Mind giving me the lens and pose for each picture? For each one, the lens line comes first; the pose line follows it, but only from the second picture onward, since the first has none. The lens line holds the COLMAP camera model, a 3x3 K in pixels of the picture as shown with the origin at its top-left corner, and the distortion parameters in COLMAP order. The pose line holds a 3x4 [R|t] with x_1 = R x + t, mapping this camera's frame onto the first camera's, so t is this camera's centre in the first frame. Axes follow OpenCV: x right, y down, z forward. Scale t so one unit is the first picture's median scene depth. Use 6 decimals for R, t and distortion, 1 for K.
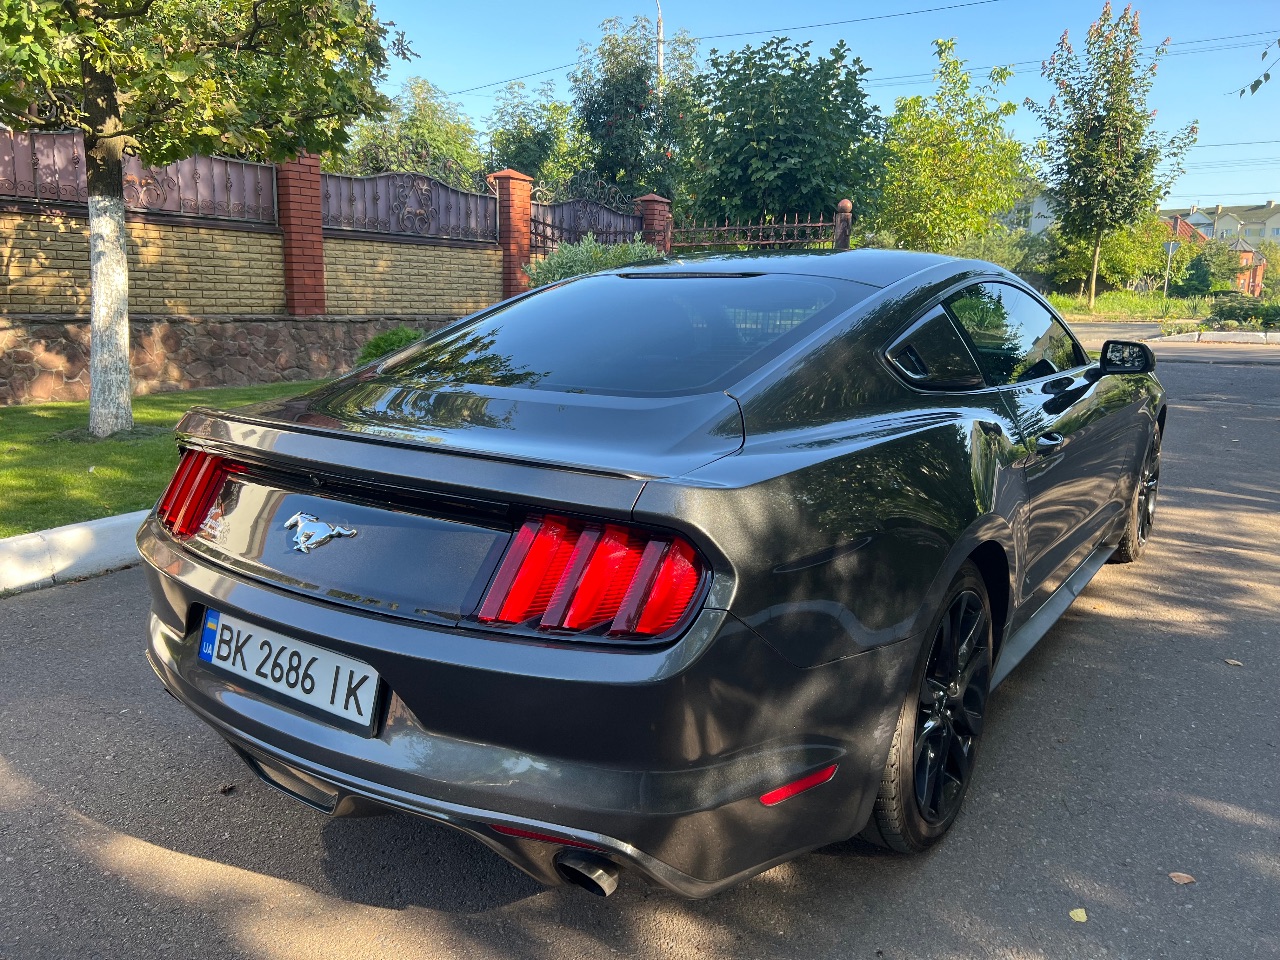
lens RADIAL K [[959.8, 0, 617.8], [0, 959.8, 482.0], [0, 0, 1]] dist [0.009340, -0.002700]
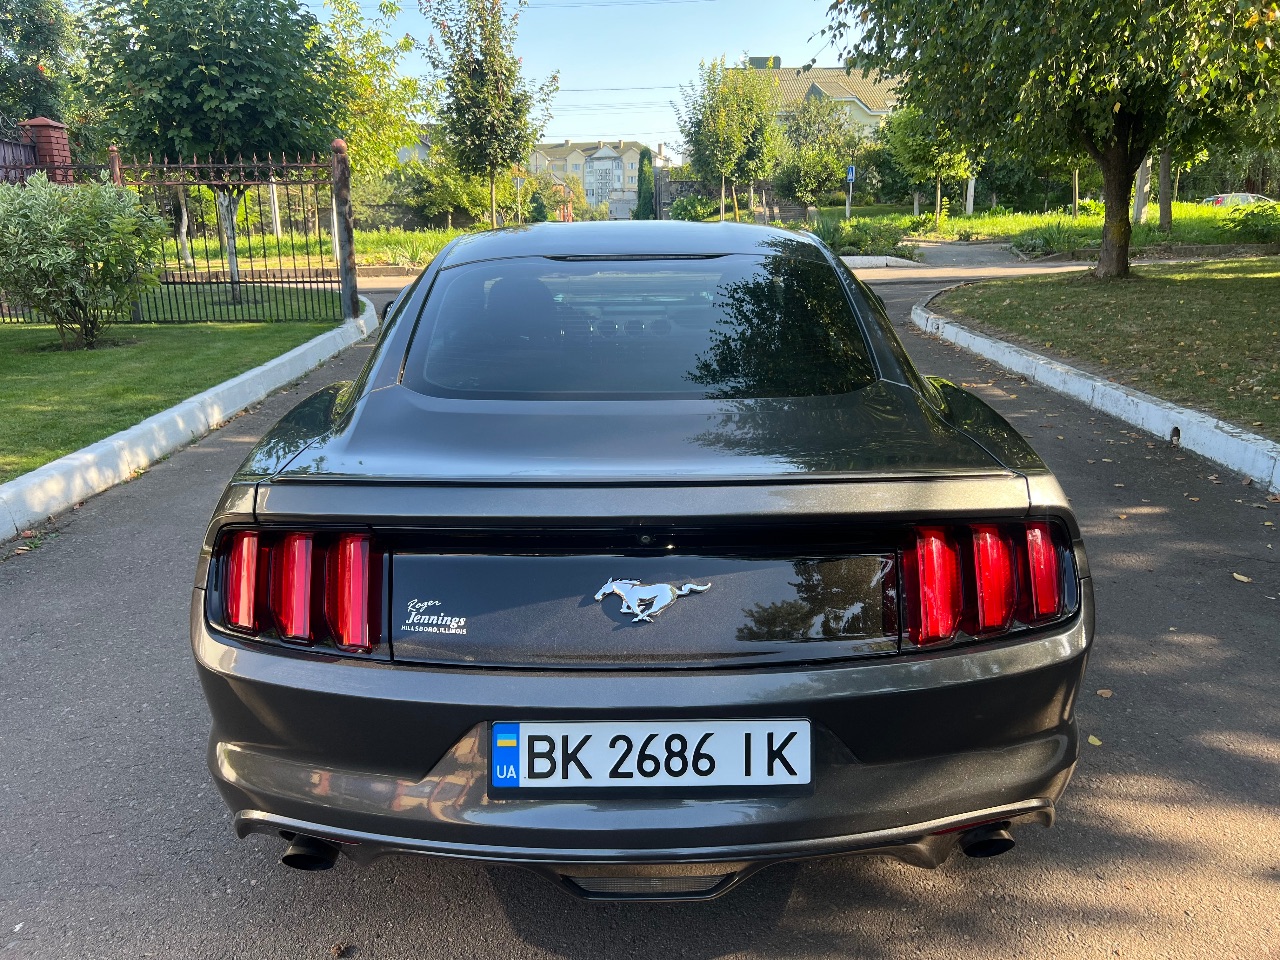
lens RADIAL K [[977.7, 0, 640.0], [0, 977.7, 480.0], [0, 0, 1]] dist [-0.000680, 0.000674]
pose [[0.797880, -0.166817, 0.579275, -0.109923], [0.131489, 0.985970, 0.102825, -0.019217], [-0.588301, -0.005873, 0.808621, 0.040126]]
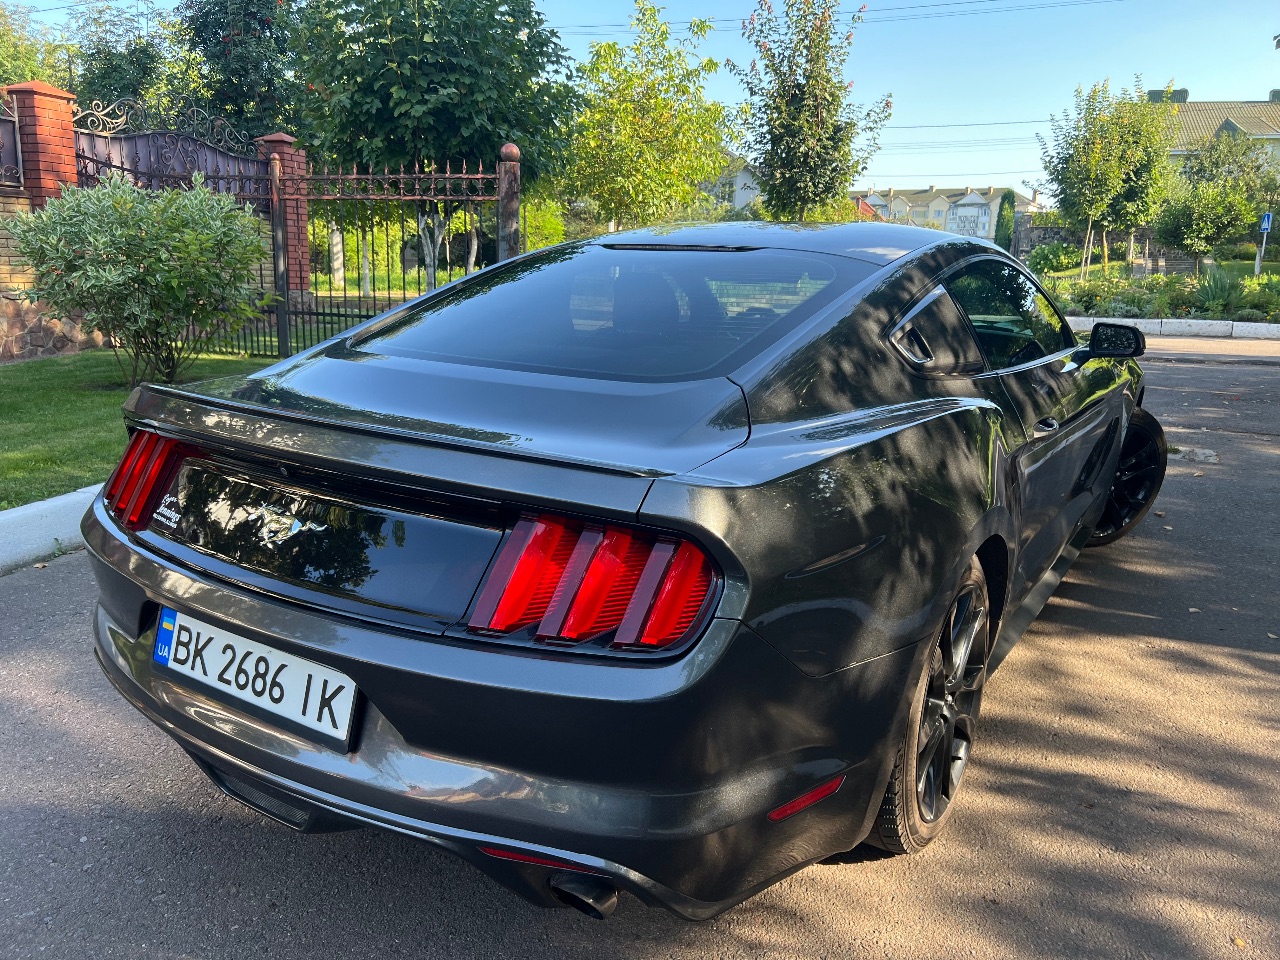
lens RADIAL K [[983.5, 0, 620.4], [0, 983.5, 480.0], [0, 0, 1]] dist [0.027609, -0.046517]
pose [[0.959742, -0.043594, 0.277478, 0.077500], [0.036873, 0.998887, 0.029396, -0.043276], [-0.278451, -0.017981, 0.960282, 0.193623]]
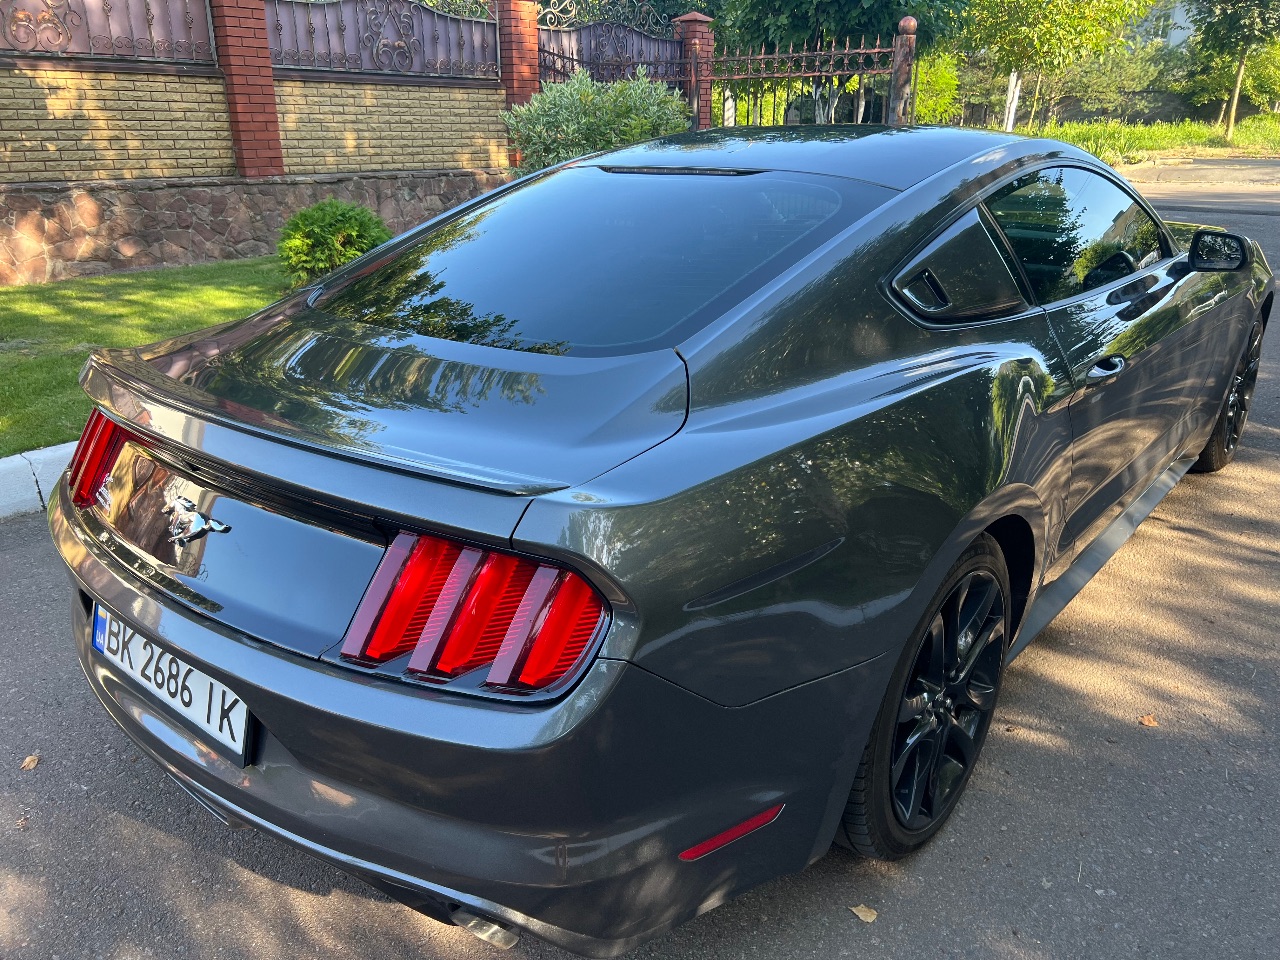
lens RADIAL K [[951.1, 0, 613.4], [0, 951.1, 508.0], [0, 0, 1]] dist [0.043337, -0.052382]
pose [[0.995789, 0.021925, -0.089016, 0.058544], [-0.004731, 0.981977, 0.188939, -0.034066], [0.091554, -0.187722, 0.977946, 0.096593]]
